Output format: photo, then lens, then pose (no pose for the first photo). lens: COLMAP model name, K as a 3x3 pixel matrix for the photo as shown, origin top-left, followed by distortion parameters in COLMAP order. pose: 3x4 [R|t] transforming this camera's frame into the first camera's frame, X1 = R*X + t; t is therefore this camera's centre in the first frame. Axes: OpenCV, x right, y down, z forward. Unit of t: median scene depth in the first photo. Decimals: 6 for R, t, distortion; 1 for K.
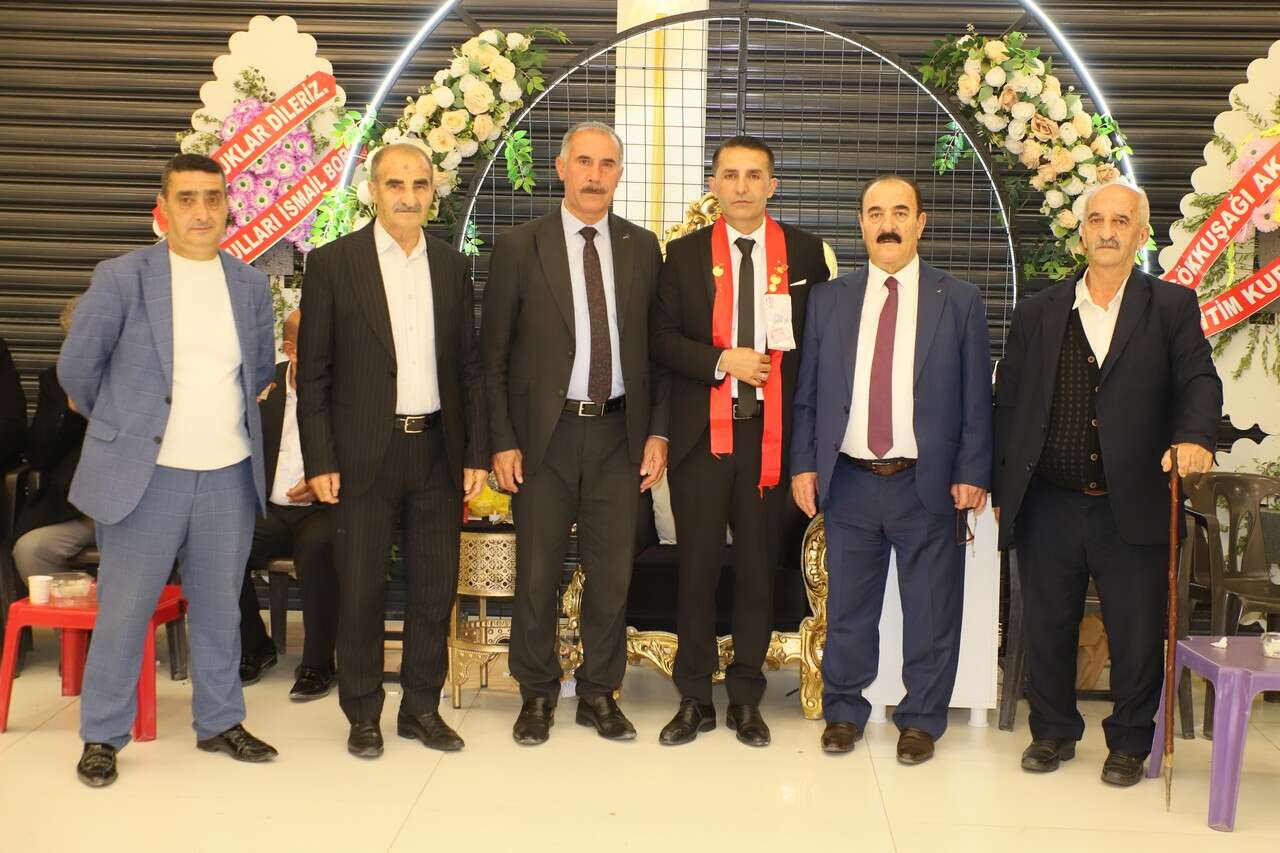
lens RADIAL K [[1981.2, 0, 640.0], [0, 1981.2, 426.5], [0, 0, 1]] dist [0.039570, 0.048851]
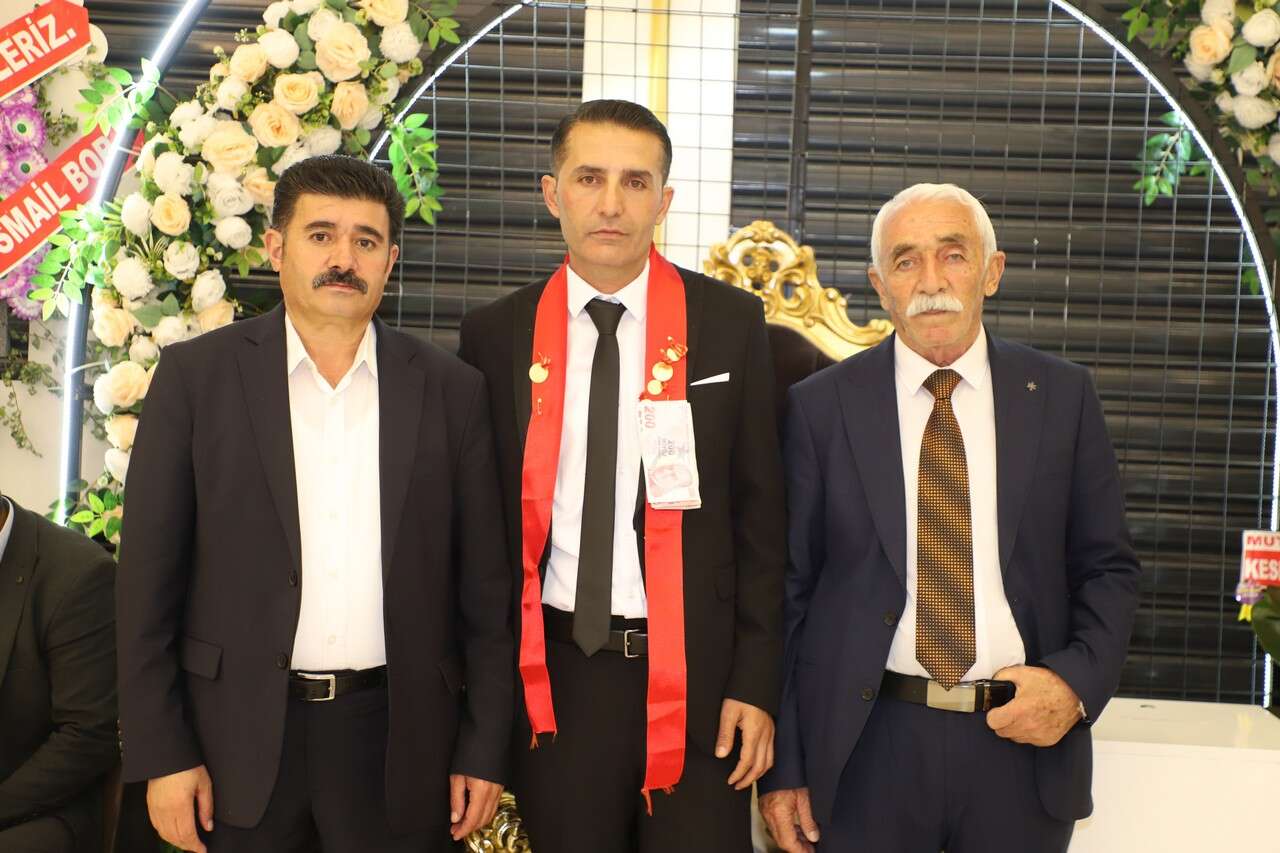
lens RADIAL K [[2132.5, 0, 640.0], [0, 2132.5, 426.5], [0, 0, 1]] dist [0.251624, 0.008222]
pose [[0.999735, 0.018546, 0.013633, -0.002601], [-0.017850, 0.998614, -0.049515, -0.029557], [-0.014533, 0.049259, 0.998680, 0.383936]]
